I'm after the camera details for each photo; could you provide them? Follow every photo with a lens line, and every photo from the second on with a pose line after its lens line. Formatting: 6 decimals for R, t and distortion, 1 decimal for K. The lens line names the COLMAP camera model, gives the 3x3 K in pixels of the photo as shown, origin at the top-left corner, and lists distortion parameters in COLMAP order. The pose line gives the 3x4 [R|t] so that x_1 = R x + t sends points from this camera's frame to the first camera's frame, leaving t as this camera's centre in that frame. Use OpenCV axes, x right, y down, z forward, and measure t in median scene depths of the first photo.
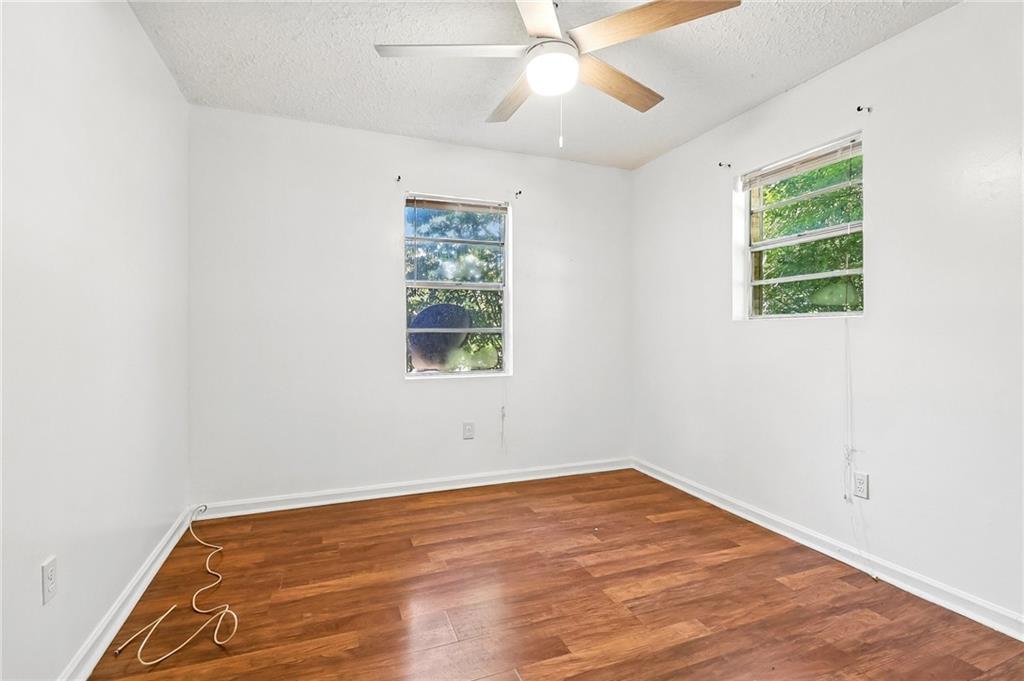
lens RADIAL K [[489.5, 0, 511.1], [0, 489.5, 328.7], [0, 0, 1]] dist [-0.000112, -0.006474]
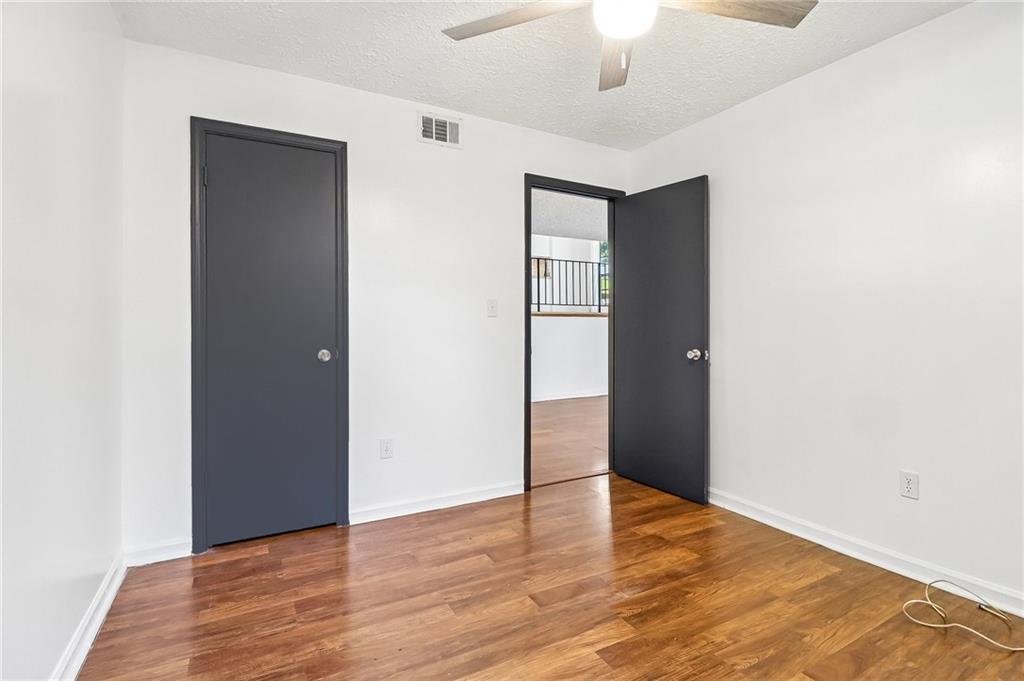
lens RADIAL K [[489.5, 0, 511.1], [0, 489.5, 328.7], [0, 0, 1]] dist [-0.000112, -0.006474]
pose [[-0.992789, -0.001401, -0.119869, 0.356869], [-0.002689, 0.999940, 0.010585, 0.002764], [0.119847, 0.010831, -0.992733, 1.702786]]
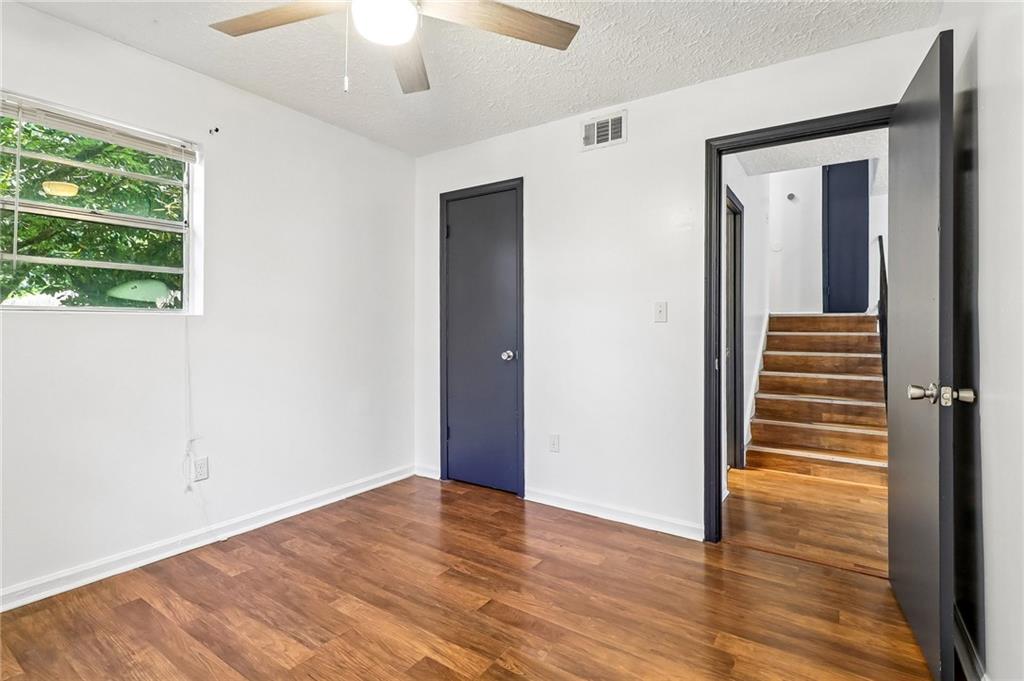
lens RADIAL K [[489.5, 0, 511.1], [0, 489.5, 328.7], [0, 0, 1]] dist [-0.000112, -0.006474]
pose [[-0.563510, -0.003670, 0.826101, -0.685181], [-0.002379, 0.999993, 0.002820, 0.000679], [-0.826106, -0.000376, -0.563515, 1.235167]]
